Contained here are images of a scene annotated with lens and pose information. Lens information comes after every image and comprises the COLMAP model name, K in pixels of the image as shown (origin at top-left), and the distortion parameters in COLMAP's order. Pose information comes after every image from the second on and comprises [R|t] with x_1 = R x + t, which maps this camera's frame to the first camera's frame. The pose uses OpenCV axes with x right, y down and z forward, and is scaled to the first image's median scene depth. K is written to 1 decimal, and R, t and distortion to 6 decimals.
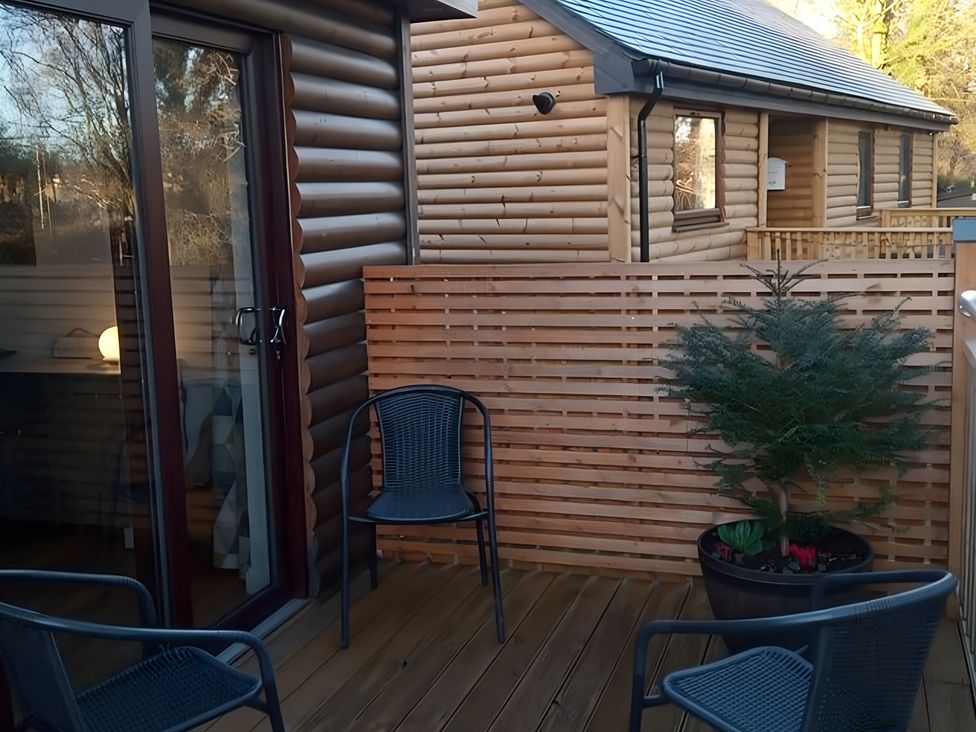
lens RADIAL K [[1069.1, 0, 488.0], [0, 1069.1, 366.0], [0, 0, 1]] dist [0.153384, -0.375842]
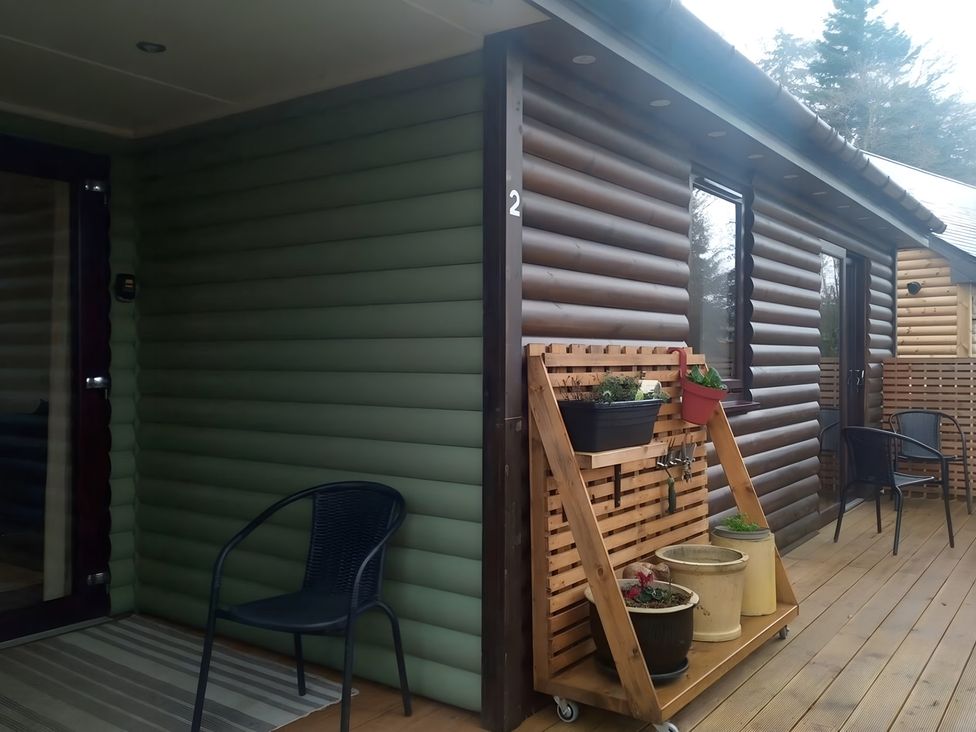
lens RADIAL K [[853.7, 0, 488.0], [0, 853.7, 366.0], [0, 0, 1]] dist [0.053959, -0.152800]
pose [[0.955106, 0.037795, -0.293844, -0.187831], [-0.080624, 0.987555, -0.135037, 0.114130], [0.285083, 0.152666, 0.946267, -0.448533]]
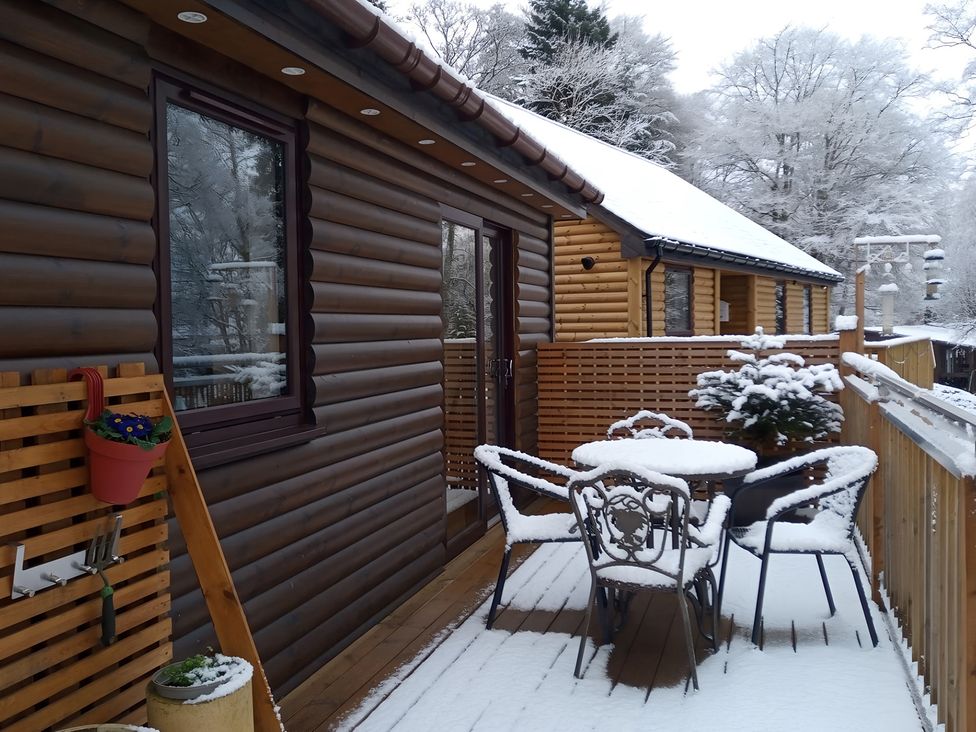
lens RADIAL K [[853.7, 0, 488.0], [0, 853.7, 366.0], [0, 0, 1]] dist [0.053959, -0.152800]
pose [[0.999800, 0.017106, 0.010395, -0.111452], [-0.015768, 0.992958, -0.117409, 0.066865], [-0.012330, 0.117222, 0.993029, -0.271993]]
